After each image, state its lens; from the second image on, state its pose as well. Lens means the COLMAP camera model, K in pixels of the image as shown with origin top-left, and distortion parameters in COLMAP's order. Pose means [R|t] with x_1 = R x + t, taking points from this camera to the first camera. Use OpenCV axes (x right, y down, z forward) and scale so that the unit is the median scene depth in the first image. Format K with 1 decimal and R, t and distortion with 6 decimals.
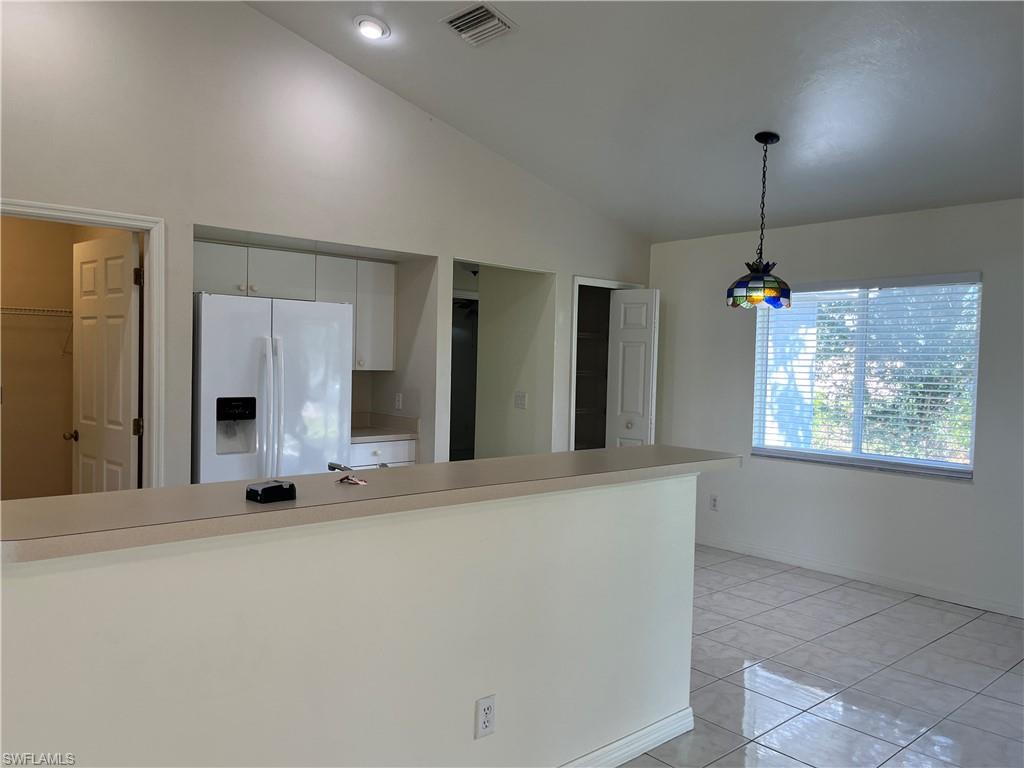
lens RADIAL K [[776.5, 0, 513.1], [0, 776.5, 390.7], [0, 0, 1]] dist [0.027966, 0.002089]
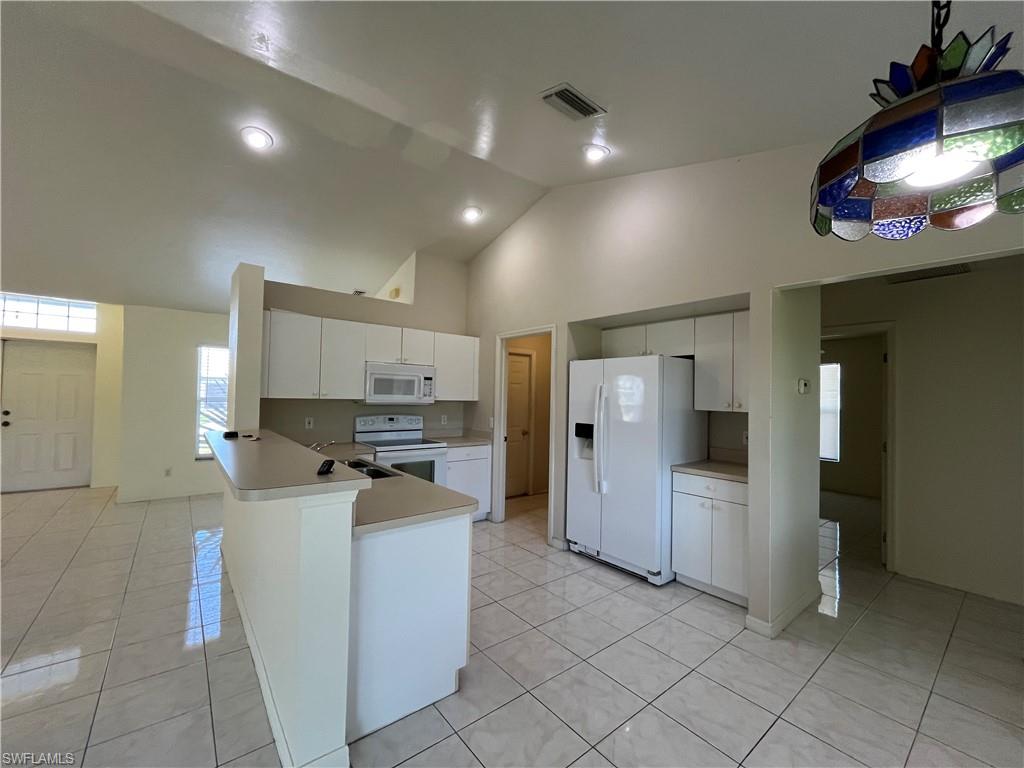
lens RADIAL K [[418.7, 0, 512.0], [0, 418.7, 384.0], [0, 0, 1]] dist [-0.000134, 0.000579]
pose [[-0.052063, -0.051909, -0.997294, 0.452280], [-0.064477, 0.996739, -0.048514, -0.018393], [0.996560, 0.061777, -0.055240, 0.796687]]
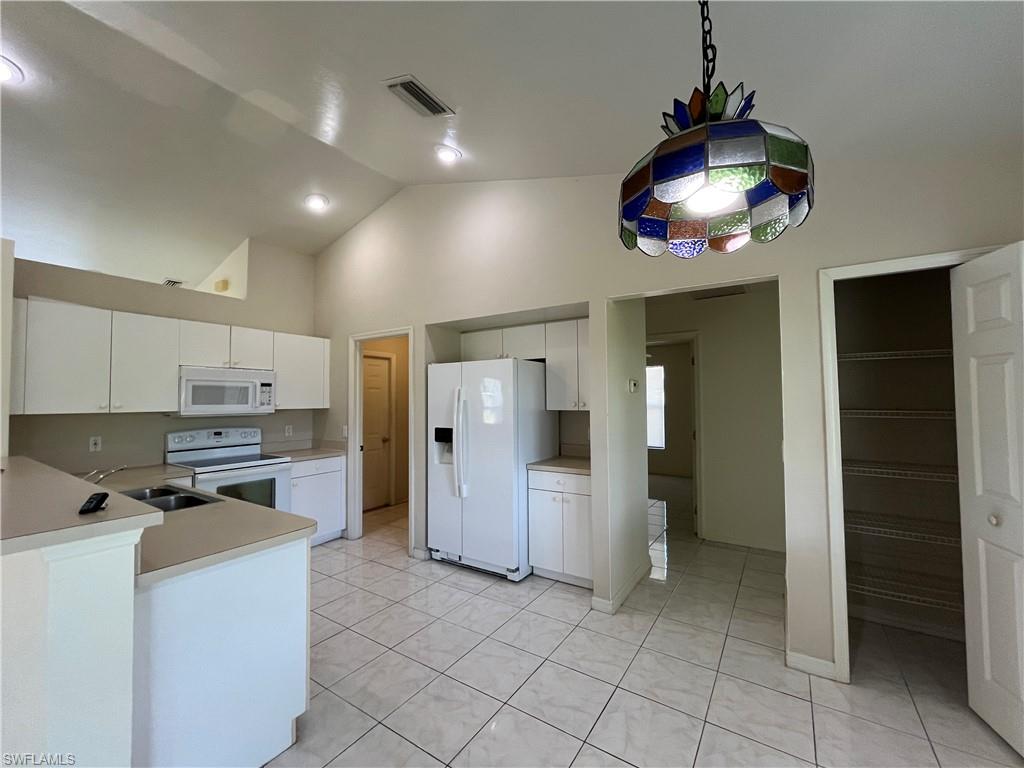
lens RADIAL K [[418.7, 0, 512.0], [0, 418.7, 384.0], [0, 0, 1]] dist [-0.000134, 0.000579]
pose [[0.254134, -0.061427, -0.965216, 0.440625], [-0.027183, 0.997133, -0.070615, -0.020813], [0.966787, 0.044183, 0.251735, 0.816452]]
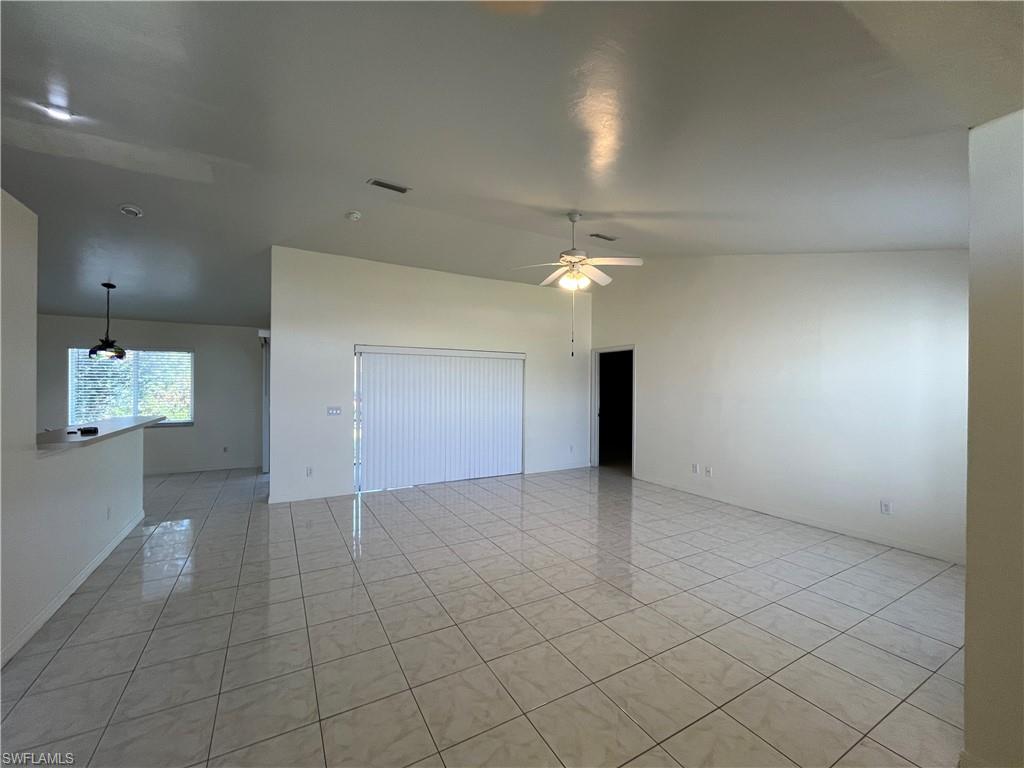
lens RADIAL K [[418.7, 0, 512.0], [0, 418.7, 384.0], [0, 0, 1]] dist [-0.000134, 0.000579]
pose [[0.214032, -0.023238, 0.976550, -0.582954], [0.043615, 0.998947, 0.014212, -0.000420], [-0.975852, 0.039551, 0.214820, -0.381380]]
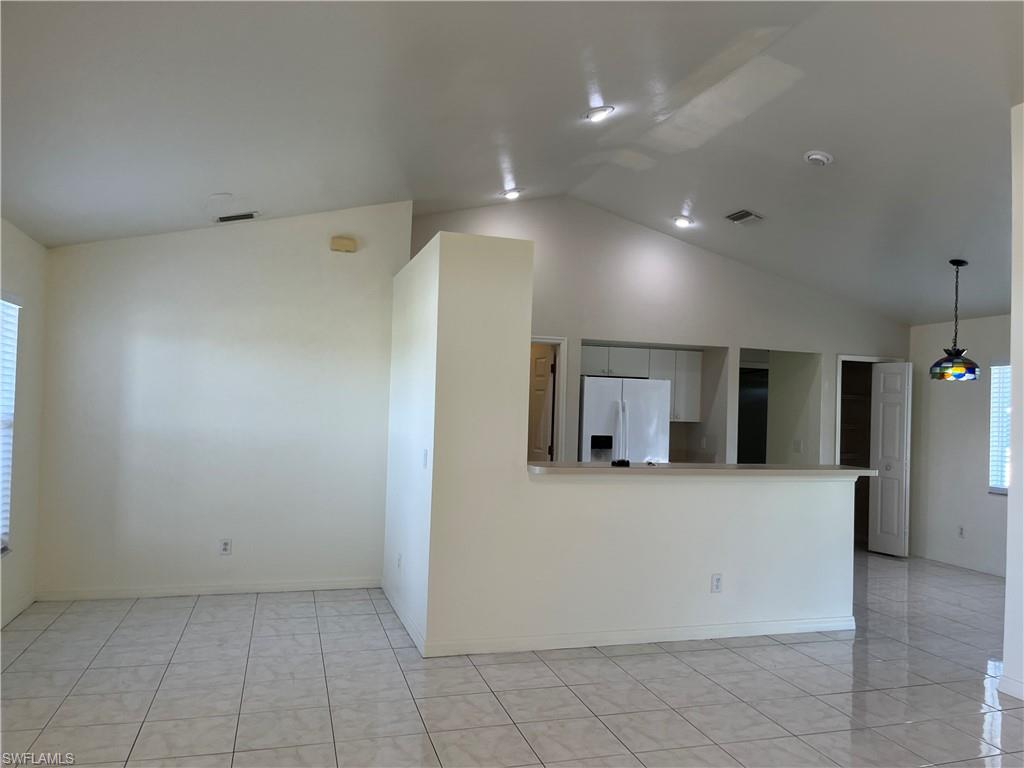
lens RADIAL K [[776.5, 0, 513.1], [0, 776.5, 390.7], [0, 0, 1]] dist [0.027966, 0.002089]
pose [[0.904668, -0.005660, -0.426079, 0.181709], [-0.025731, 0.997362, -0.067881, 0.027727], [0.425339, 0.072373, 0.902136, -0.581082]]
